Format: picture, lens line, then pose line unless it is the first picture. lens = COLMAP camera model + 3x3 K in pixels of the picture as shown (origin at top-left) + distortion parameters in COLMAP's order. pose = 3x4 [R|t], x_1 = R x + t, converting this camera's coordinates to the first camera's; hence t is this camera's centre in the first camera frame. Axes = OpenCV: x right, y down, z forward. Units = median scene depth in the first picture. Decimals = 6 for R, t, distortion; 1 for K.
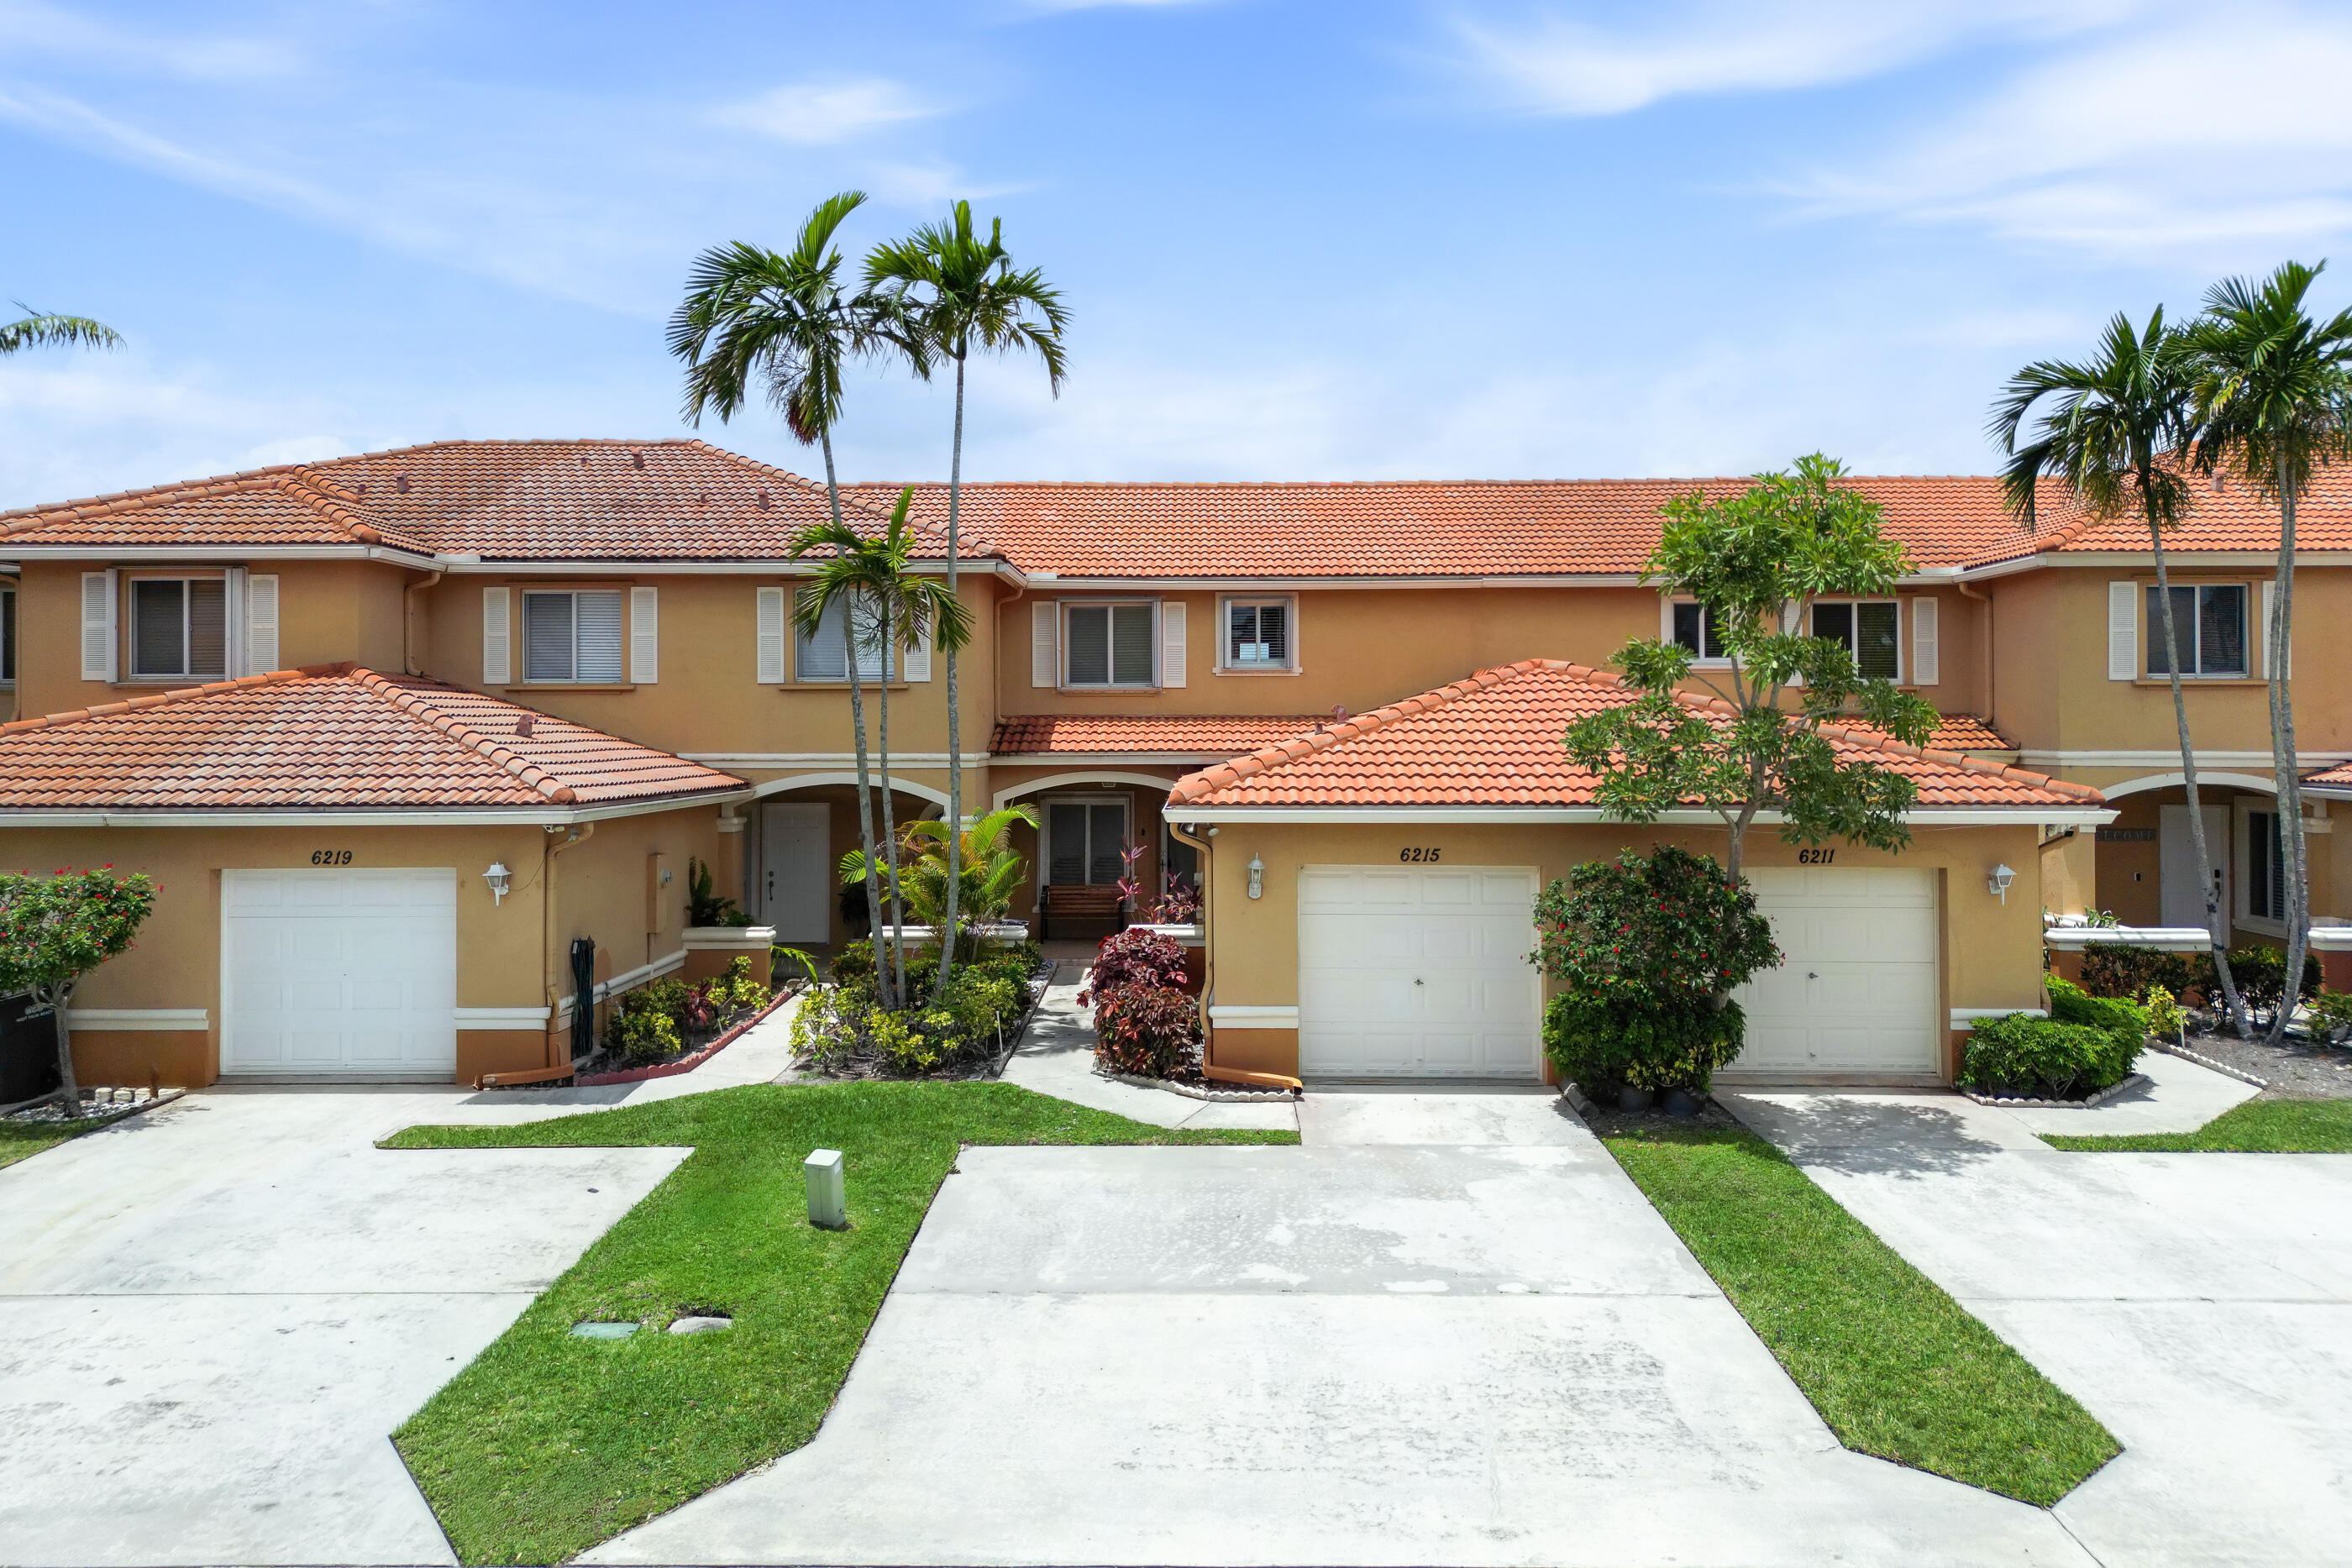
lens RADIAL K [[1549.6, 0, 1102.9], [0, 1549.6, 781.8], [0, 0, 1]] dist [0.052898, -0.029822]
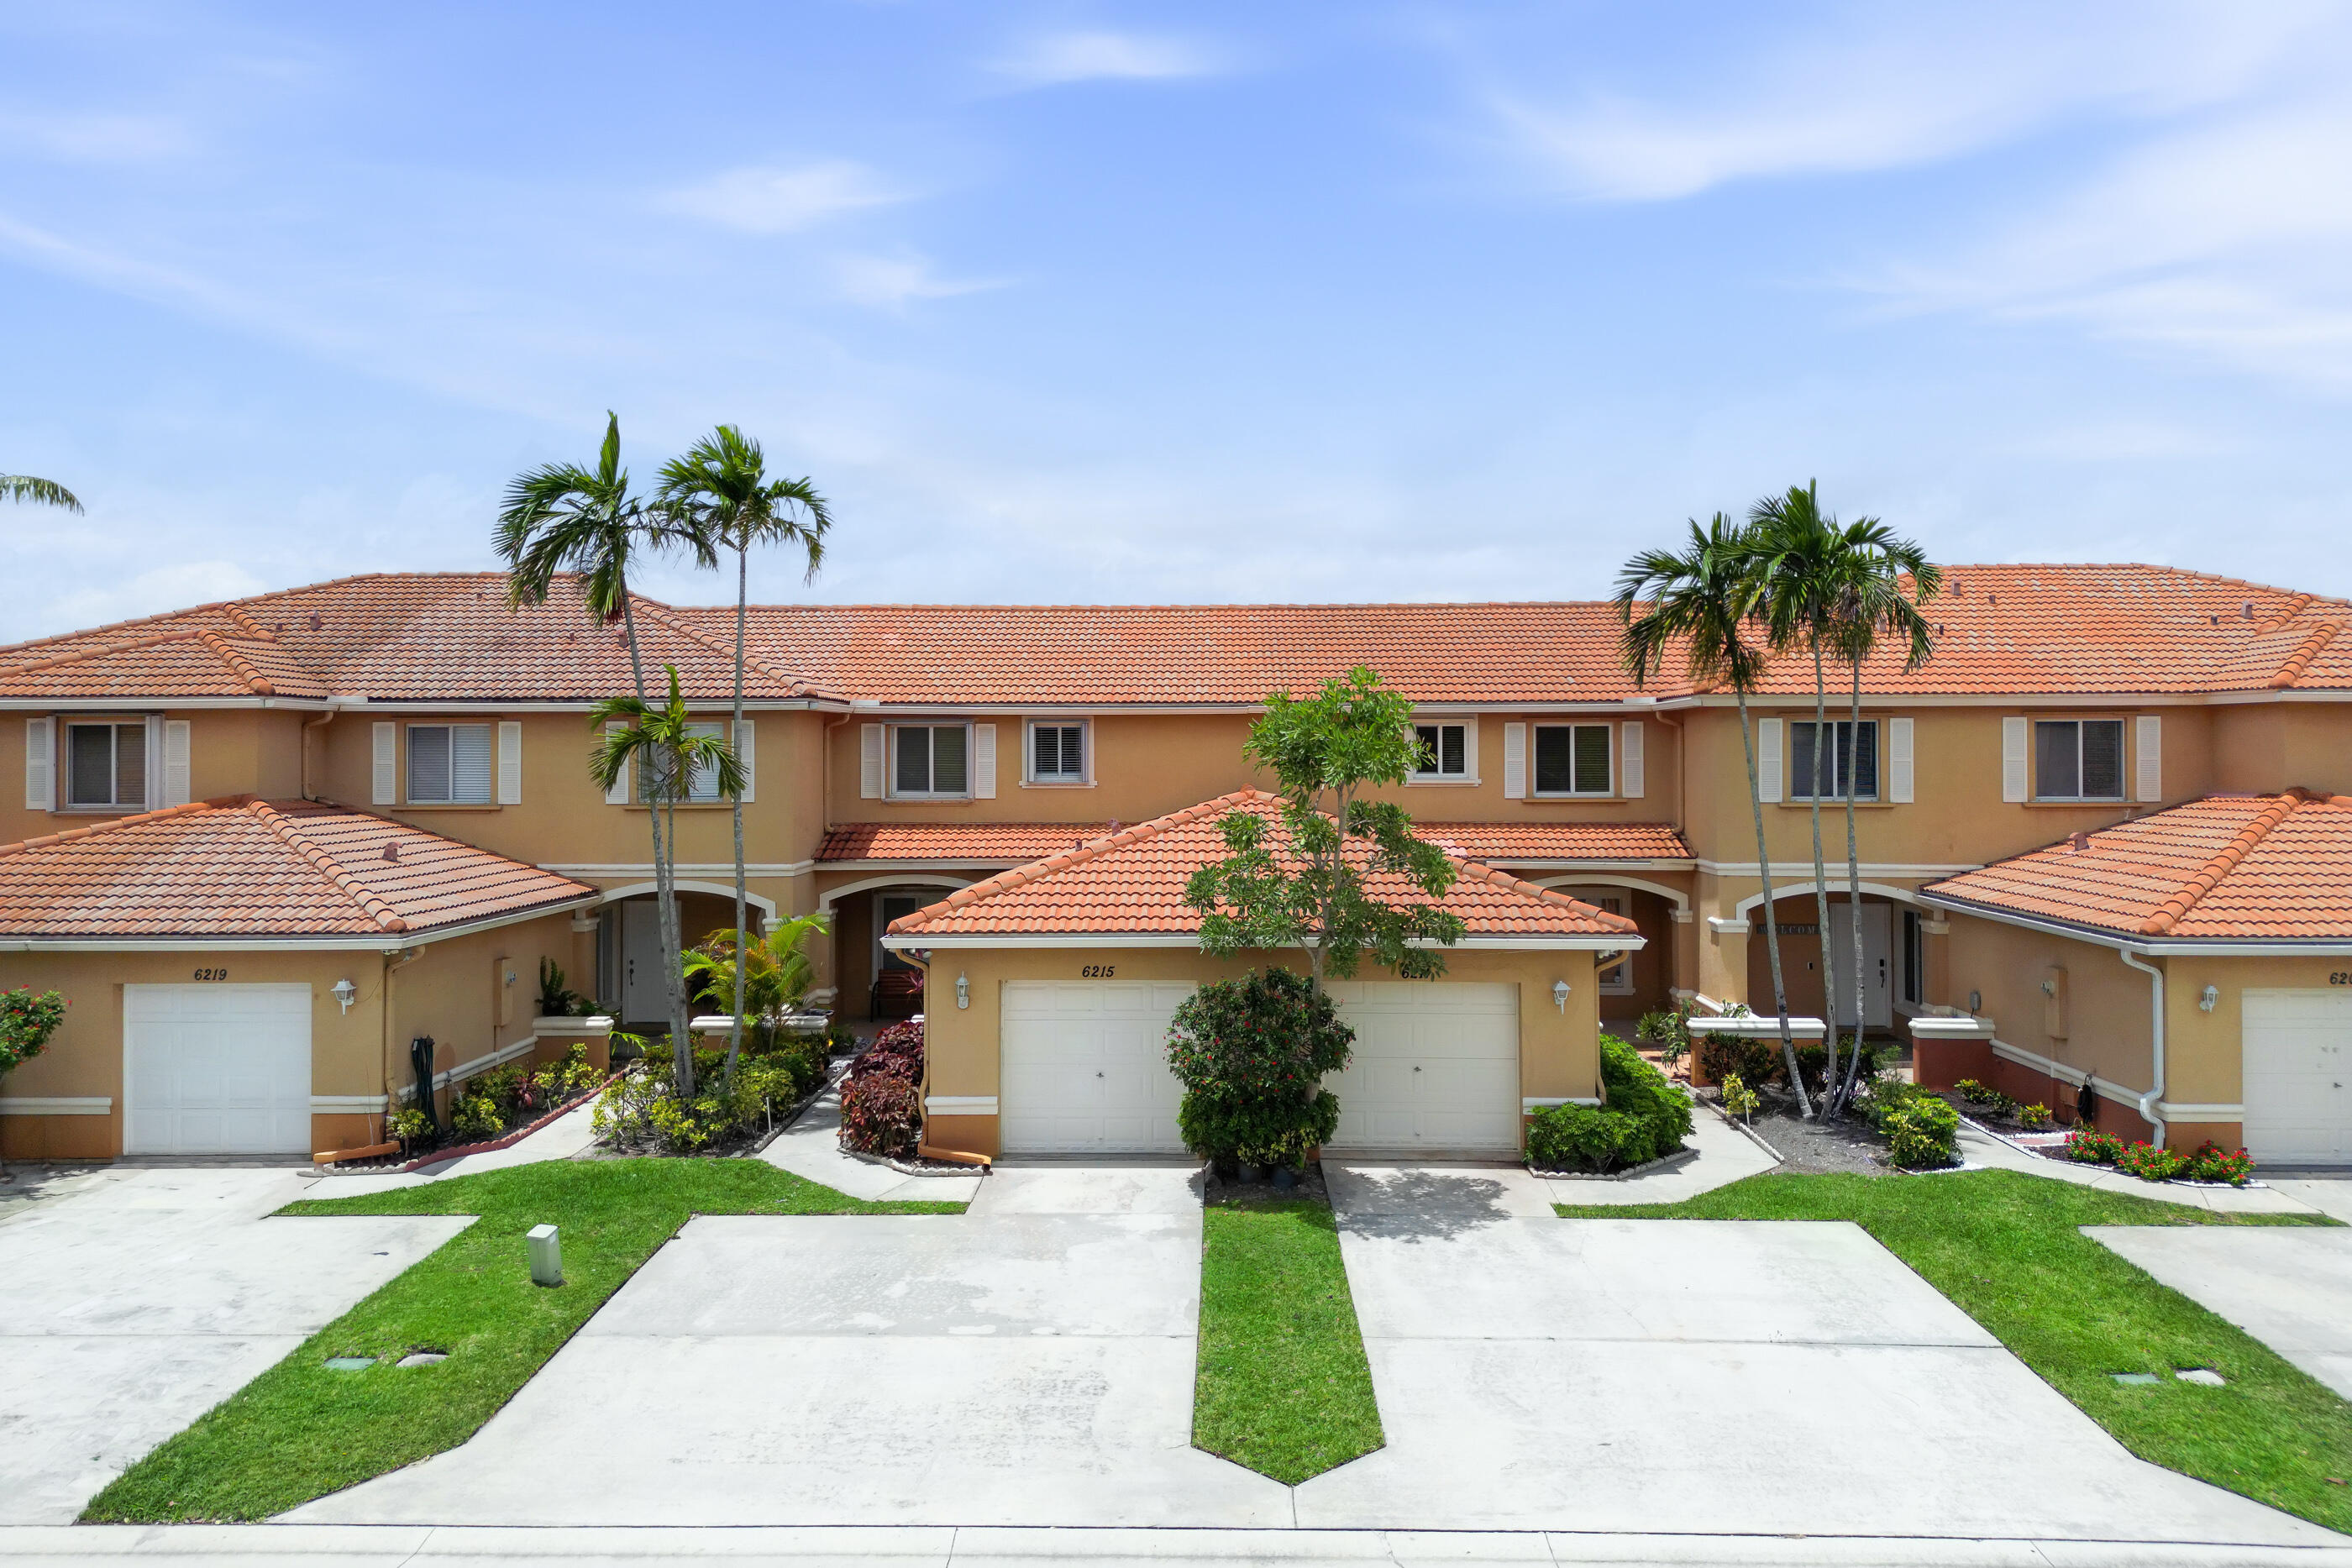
lens RADIAL K [[1632.3, 0, 1176.0], [0, 1632.3, 784.0], [0, 0, 1]] dist [0.043640, -0.017364]
pose [[0.999861, -0.001259, -0.016602, 0.279891], [0.001332, 0.999989, 0.004387, -0.103655], [0.016596, -0.004408, 0.999853, -0.275866]]
